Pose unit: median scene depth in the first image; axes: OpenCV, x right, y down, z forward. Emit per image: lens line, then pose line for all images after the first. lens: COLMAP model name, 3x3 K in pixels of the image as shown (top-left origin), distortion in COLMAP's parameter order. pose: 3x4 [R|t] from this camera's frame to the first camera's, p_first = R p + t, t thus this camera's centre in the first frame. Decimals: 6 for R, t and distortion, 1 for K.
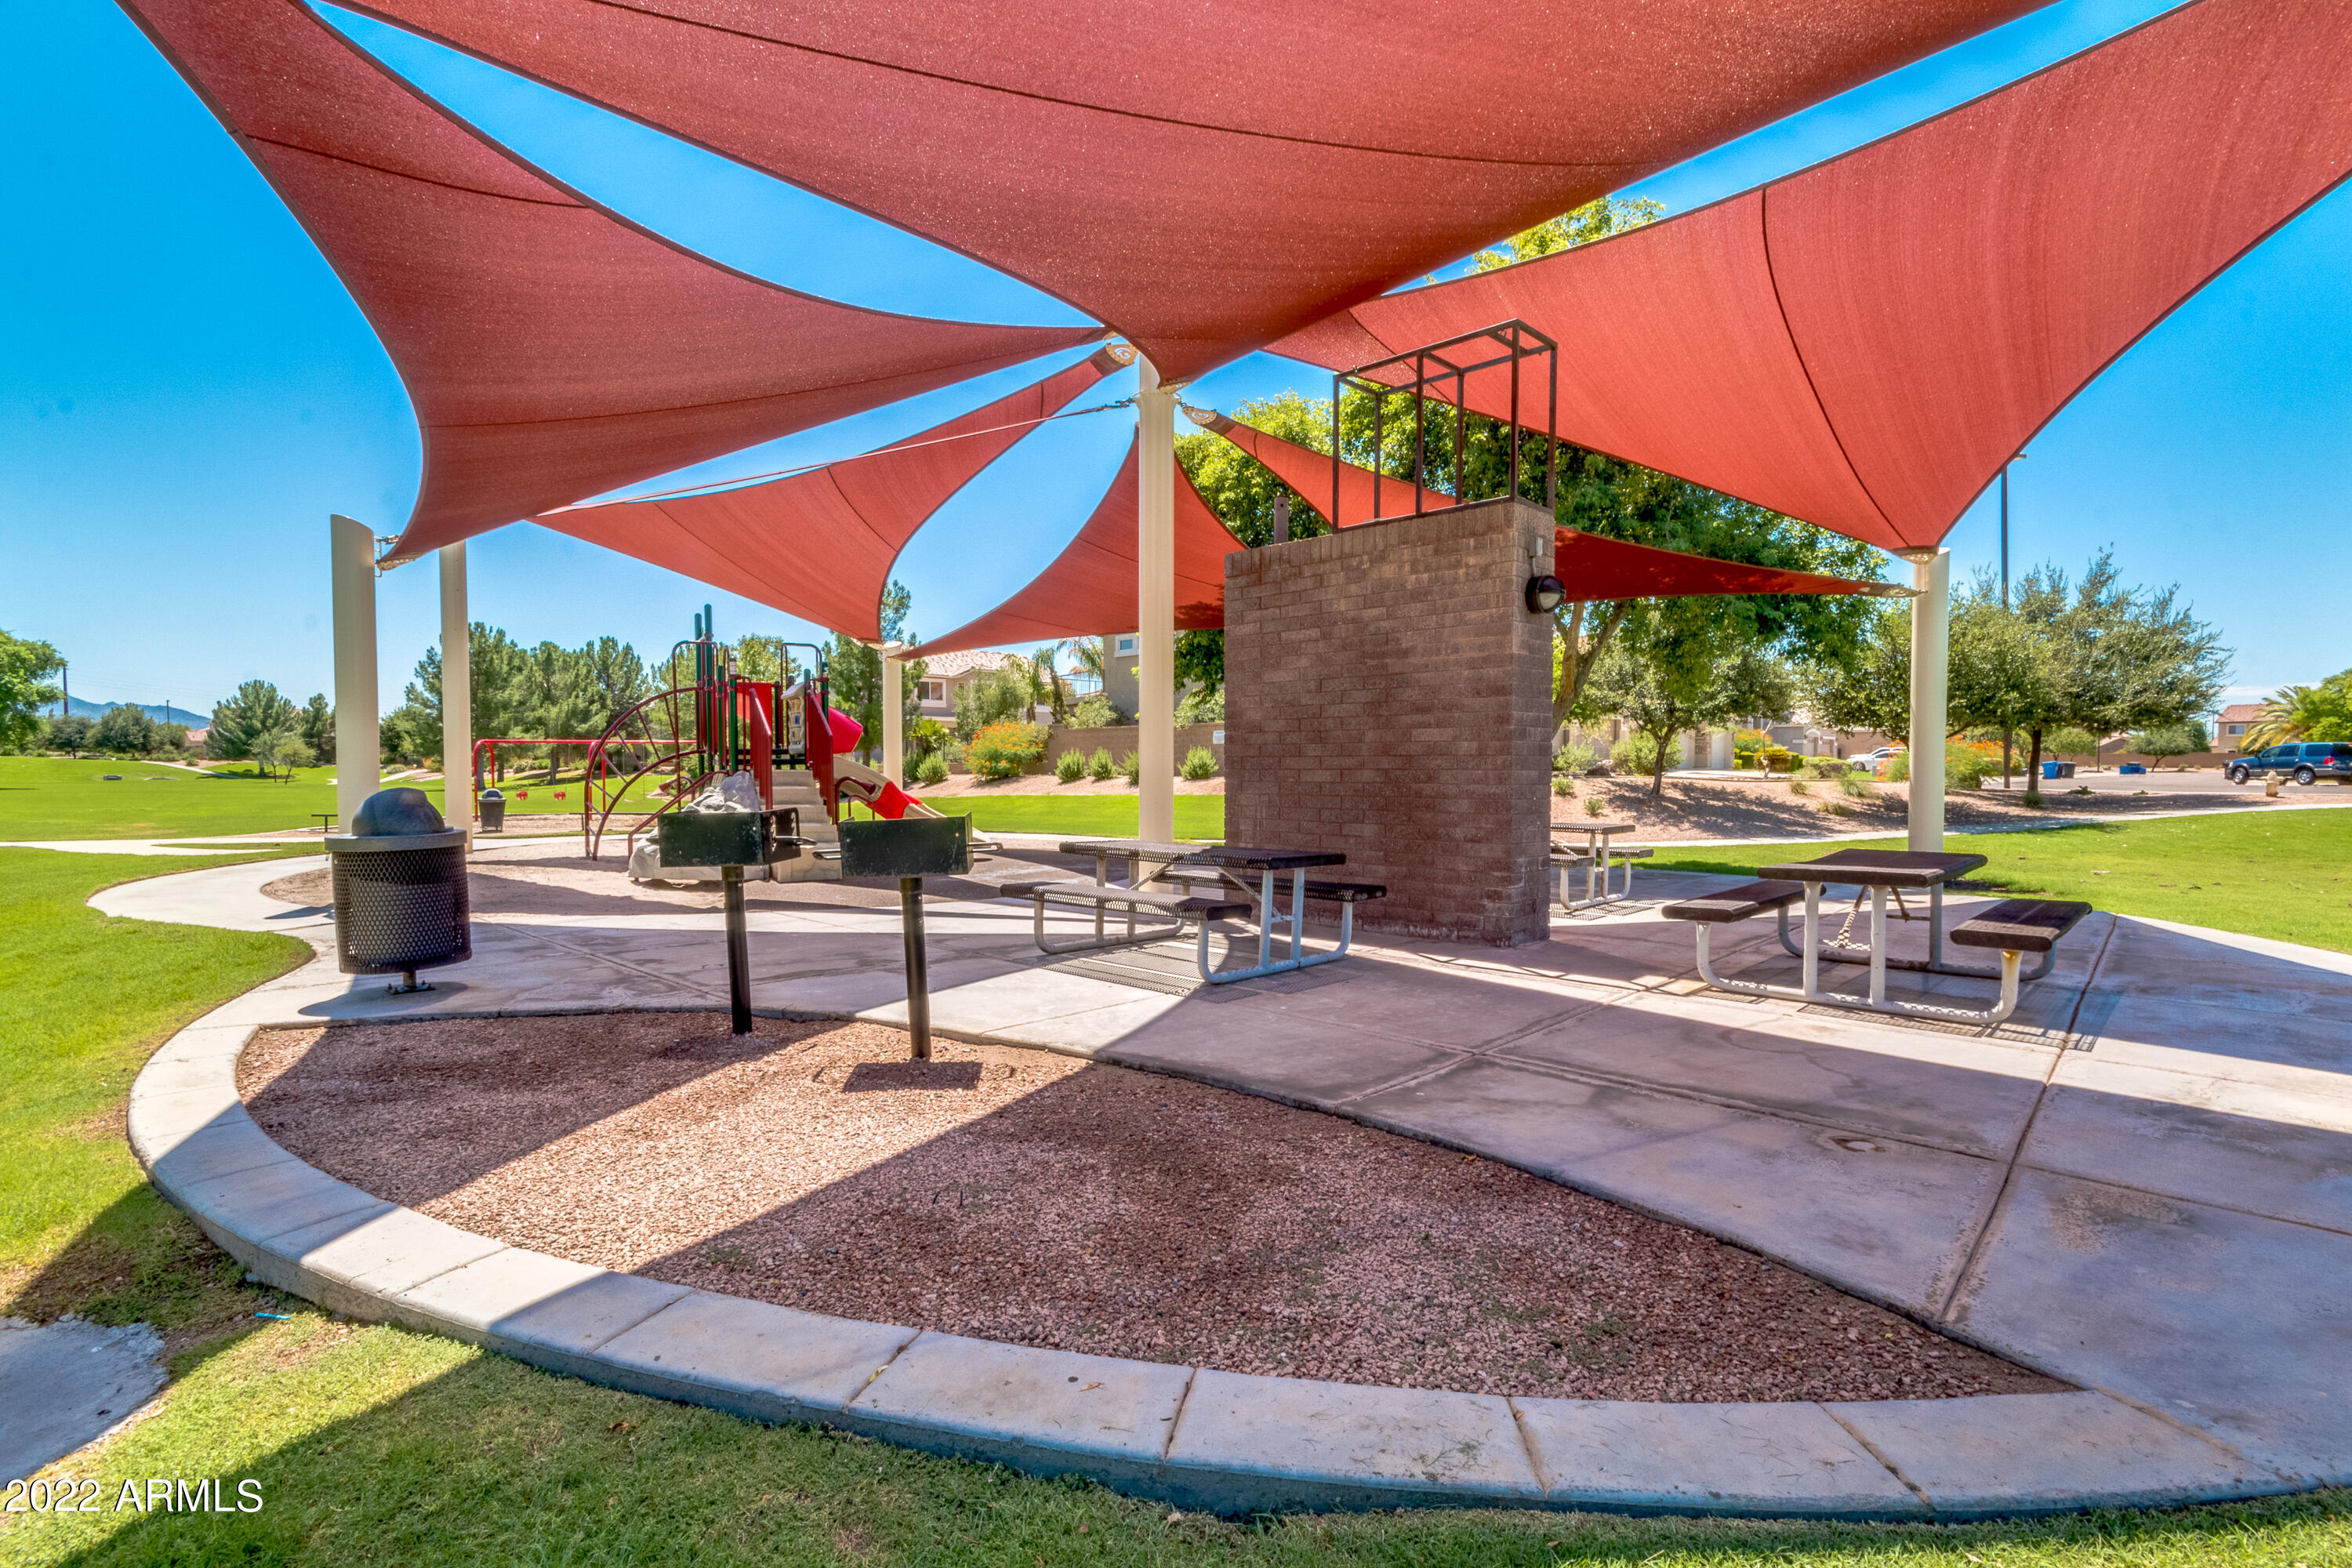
lens RADIAL K [[1127.2, 0, 1175.0], [0, 1127.2, 806.6], [0, 0, 1]] dist [0.022314, -0.000309]
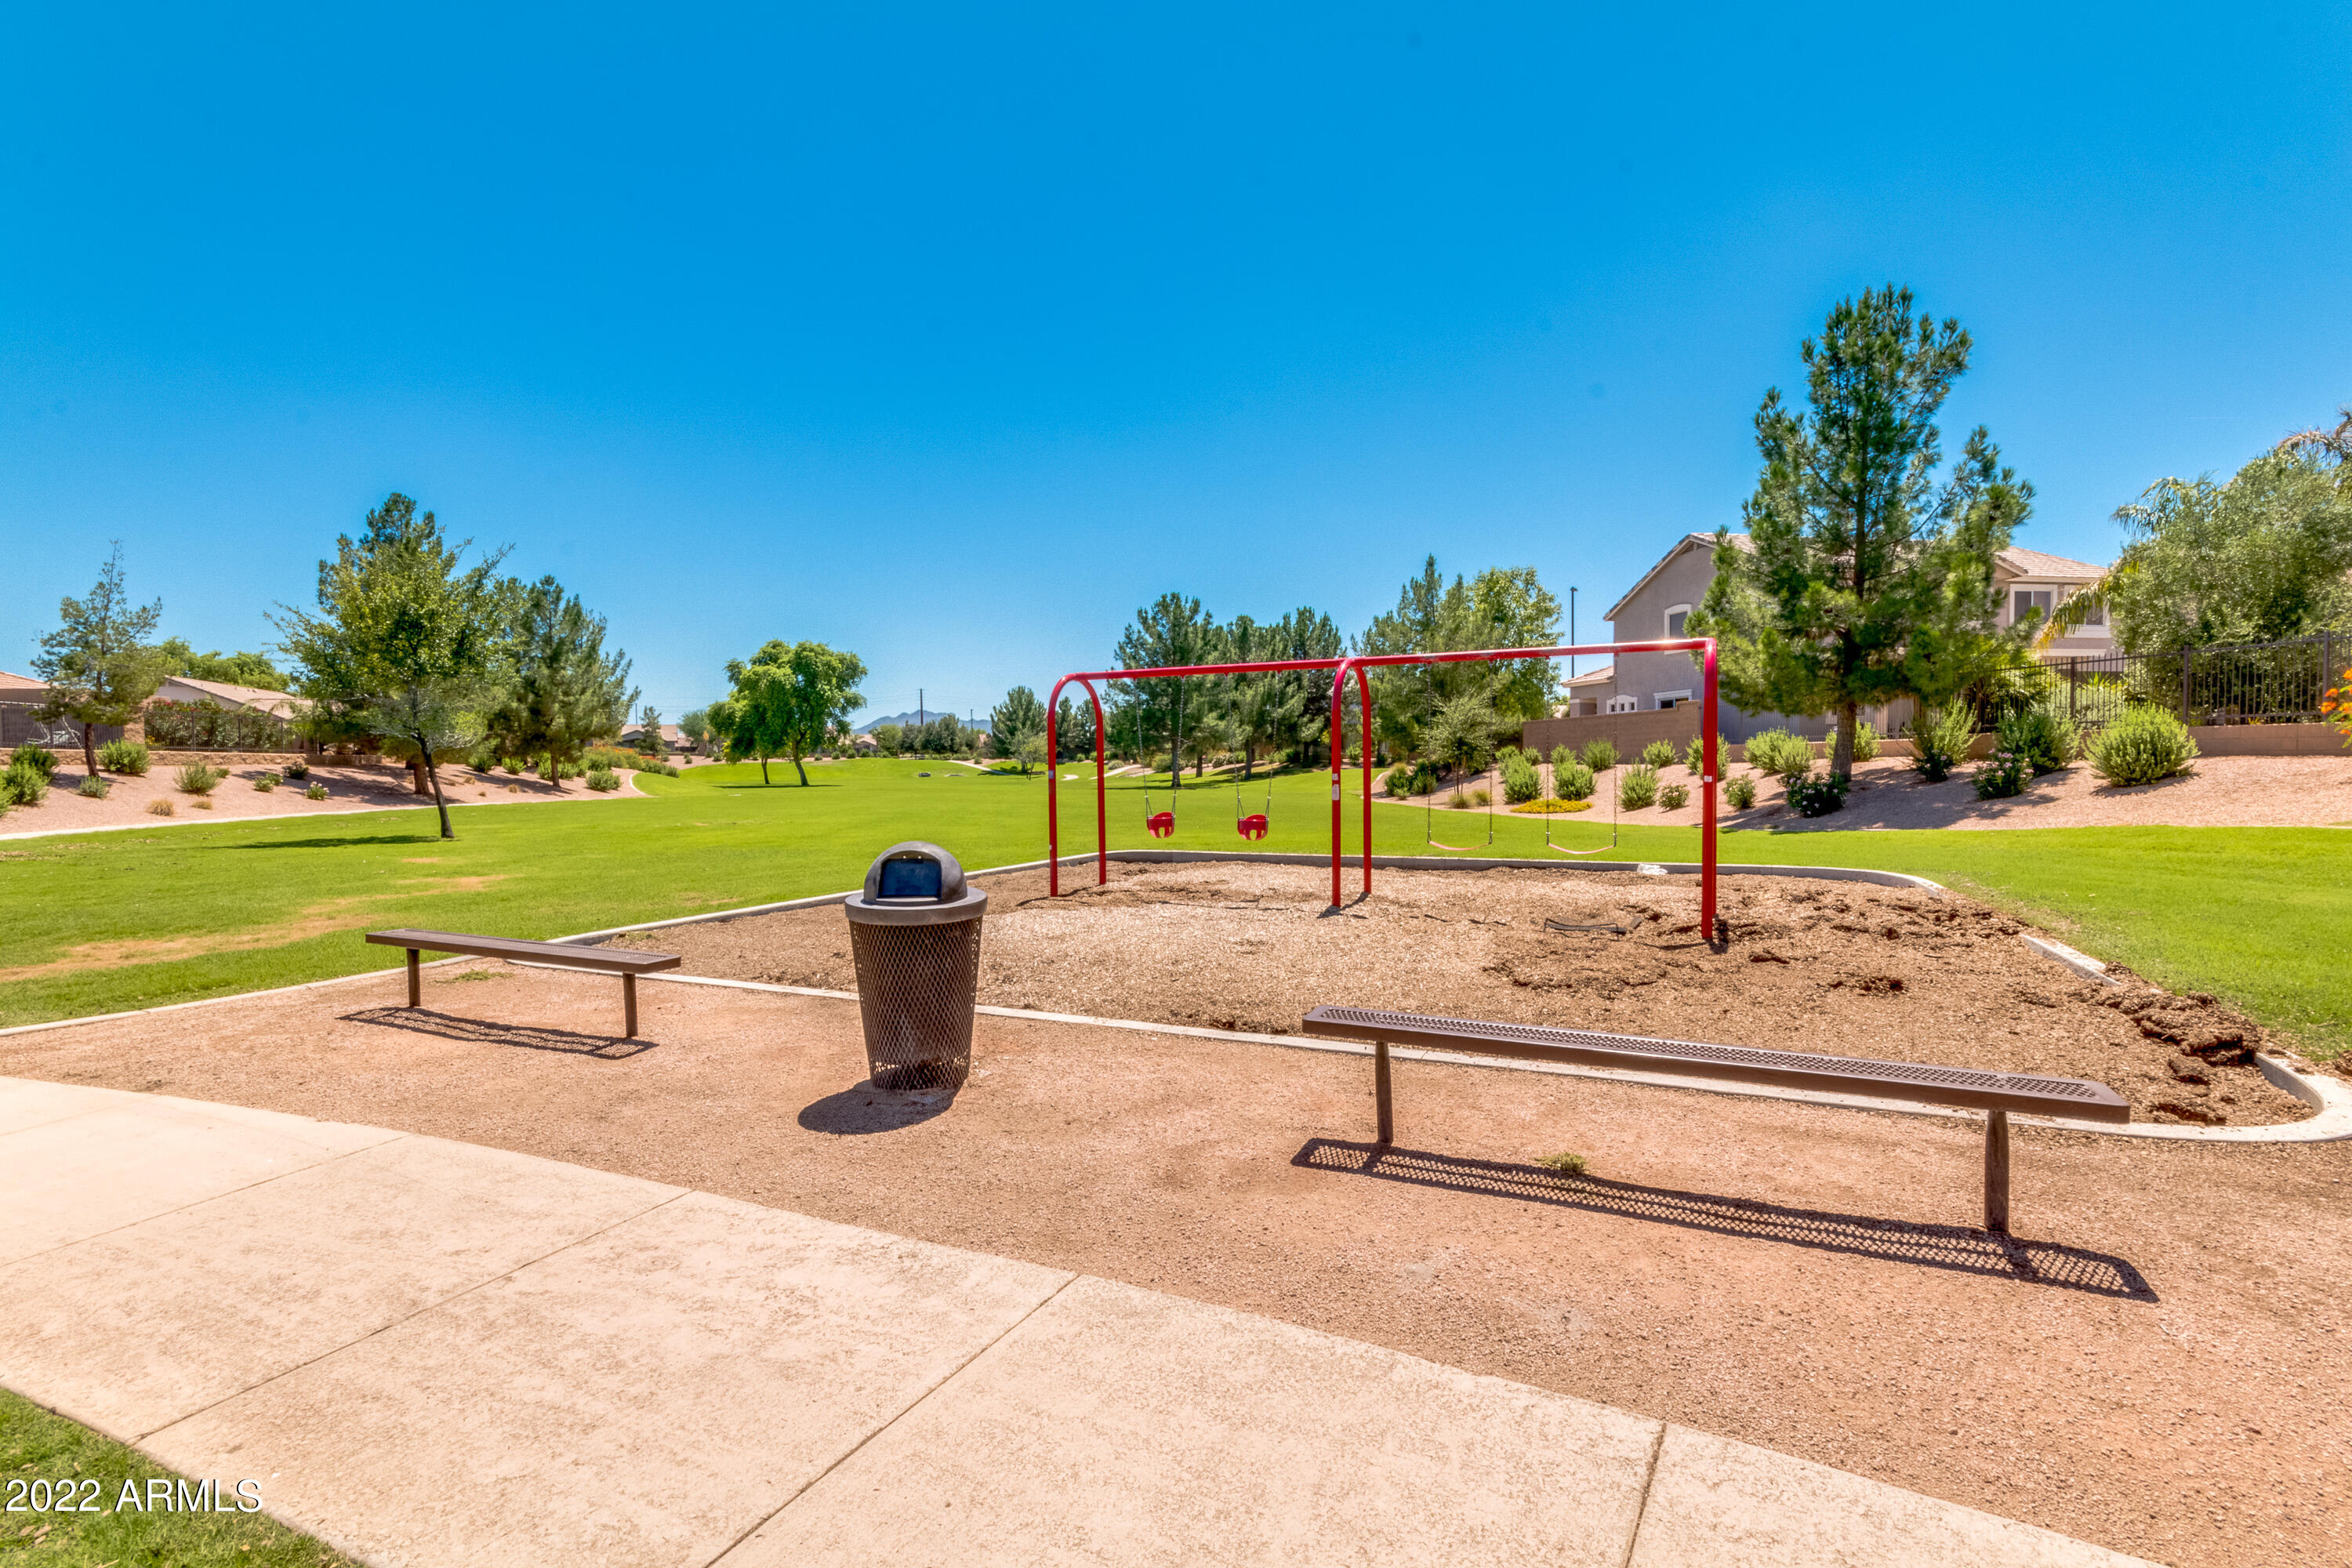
lens RADIAL K [[1127.2, 0, 1183.6], [0, 1127.2, 795.7], [0, 0, 1]] dist [0.022314, -0.000309]
pose [[0.846817, 0.004870, -0.531862, -0.126041], [-0.006434, 0.999979, -0.001087, -0.005830], [0.531845, 0.004343, 0.846830, 0.234511]]
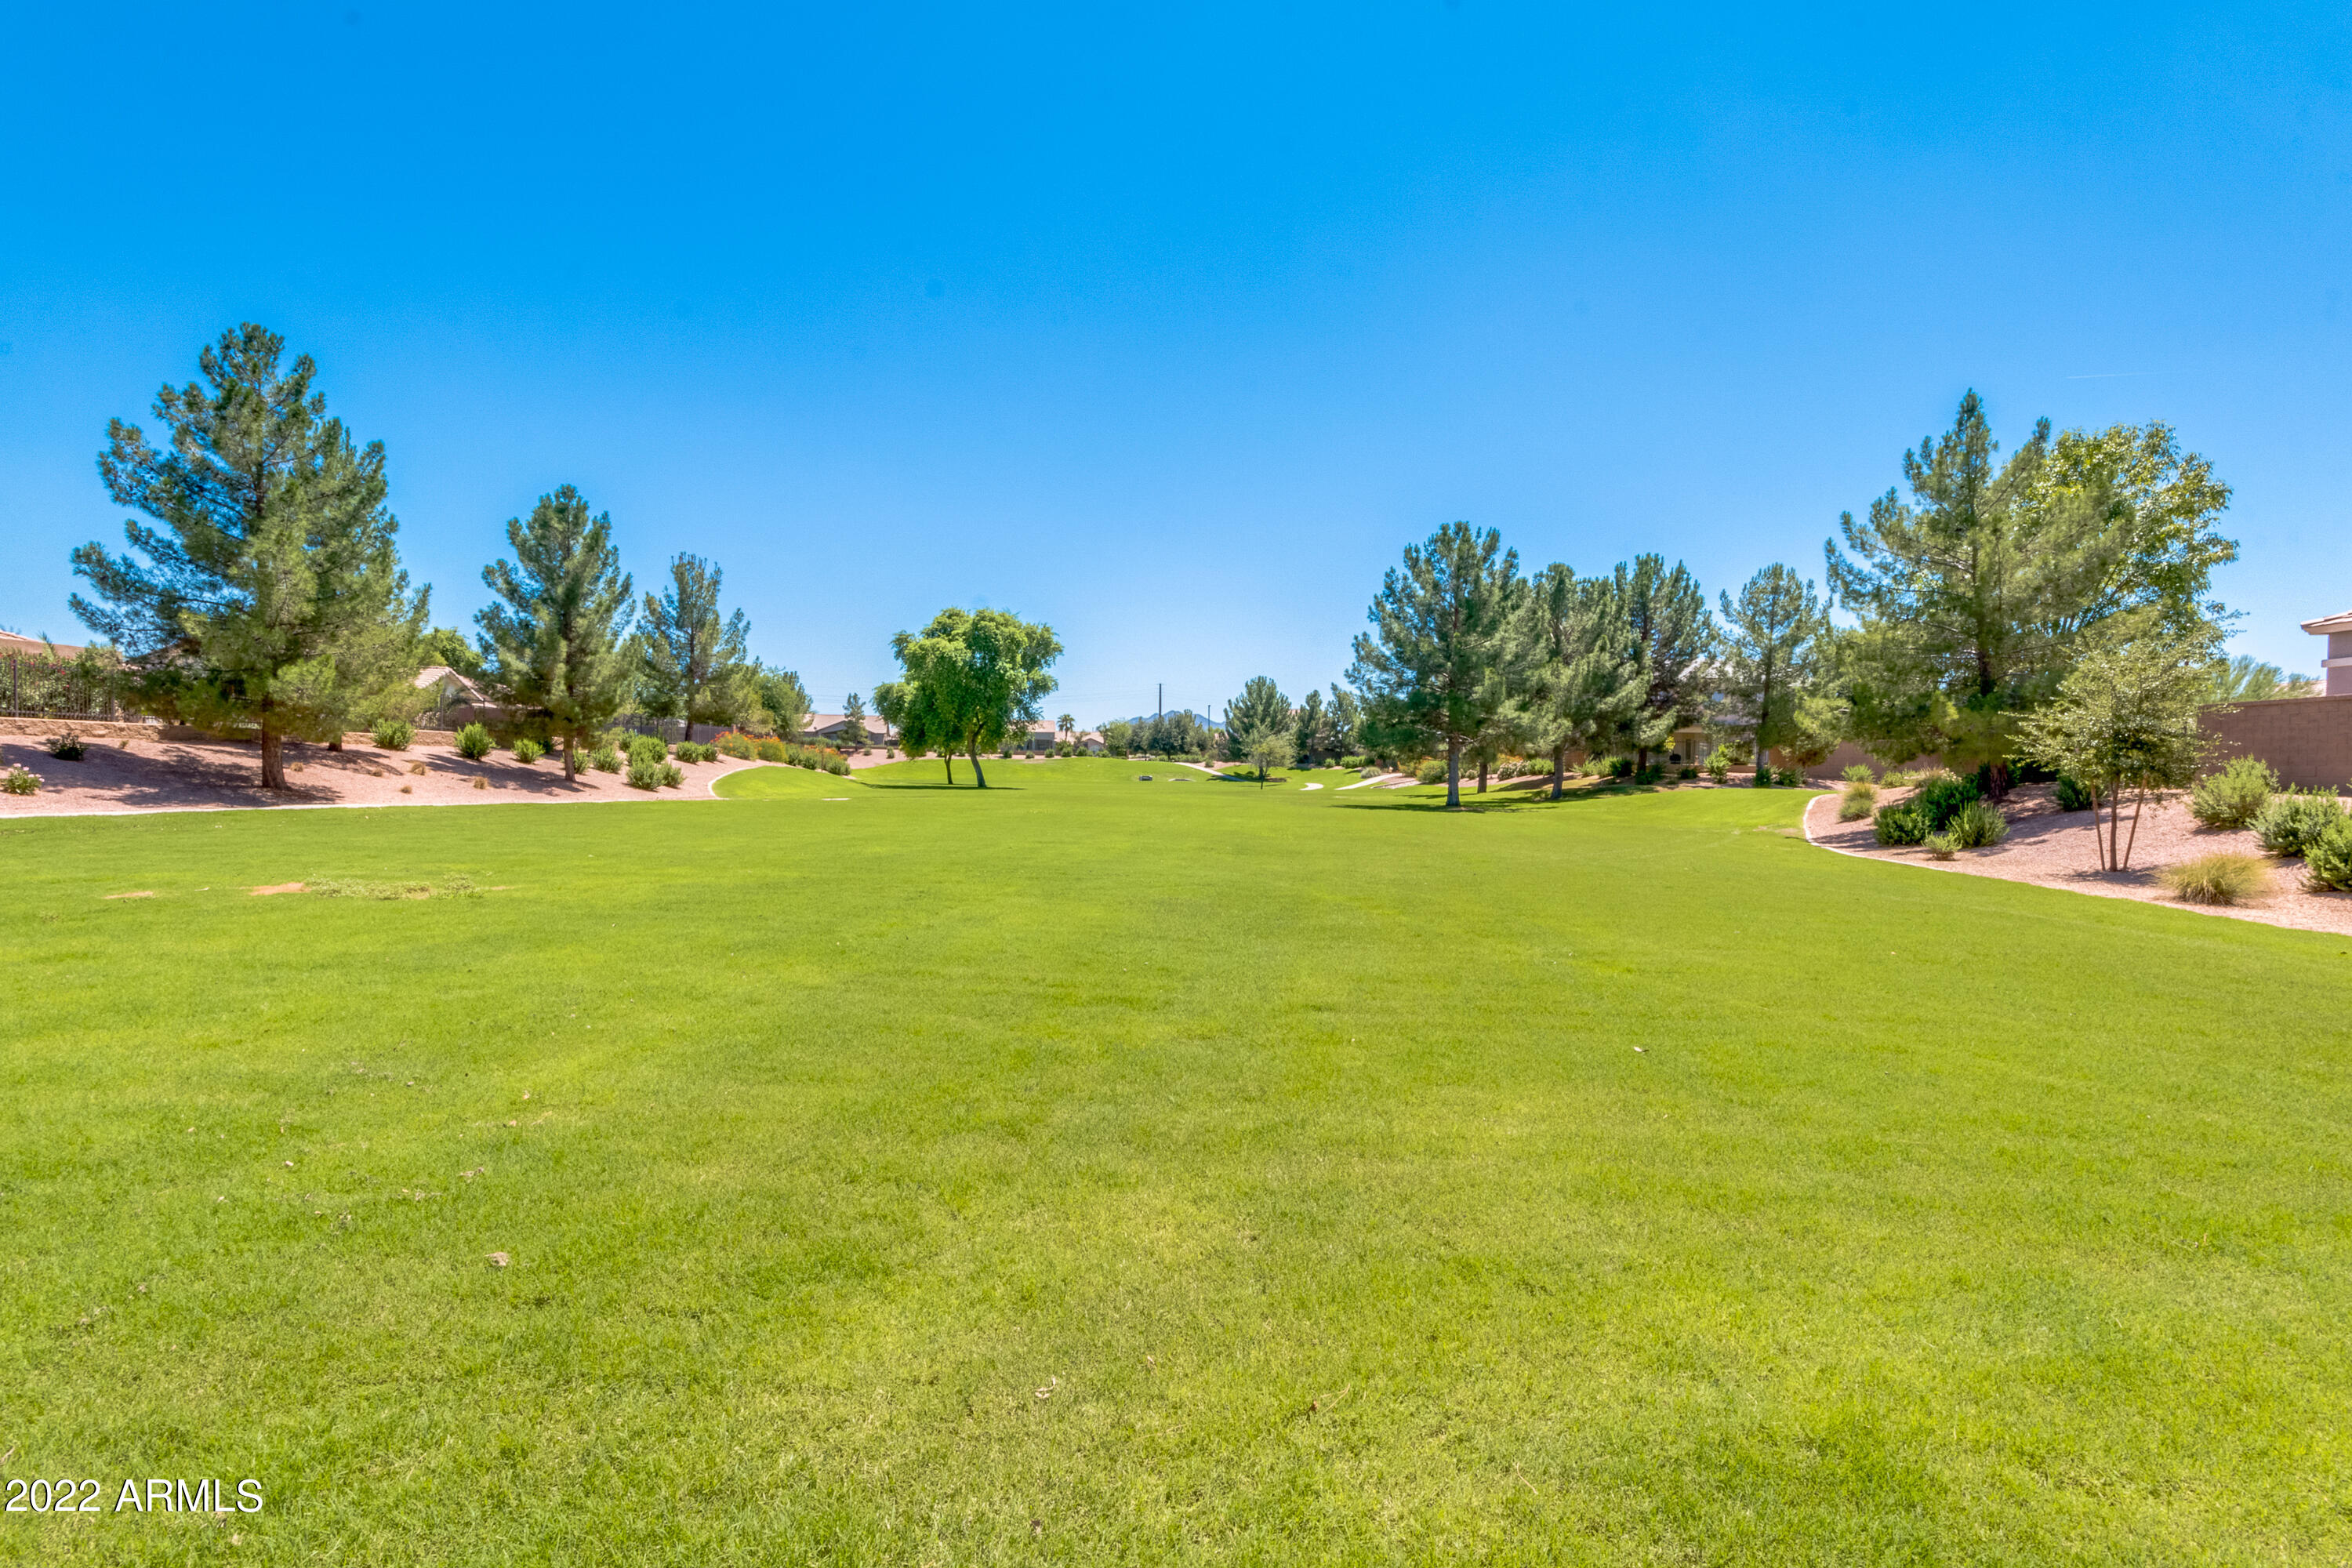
lens RADIAL K [[1206.9, 0, 1179.7], [0, 1206.9, 806.4], [0, 0, 1]] dist [0.002058, -0.000085]
pose [[0.709398, 0.032129, -0.704076, -0.228010], [-0.039650, 0.999198, 0.005647, -0.010769], [0.703692, 0.023911, 0.710102, 0.385299]]
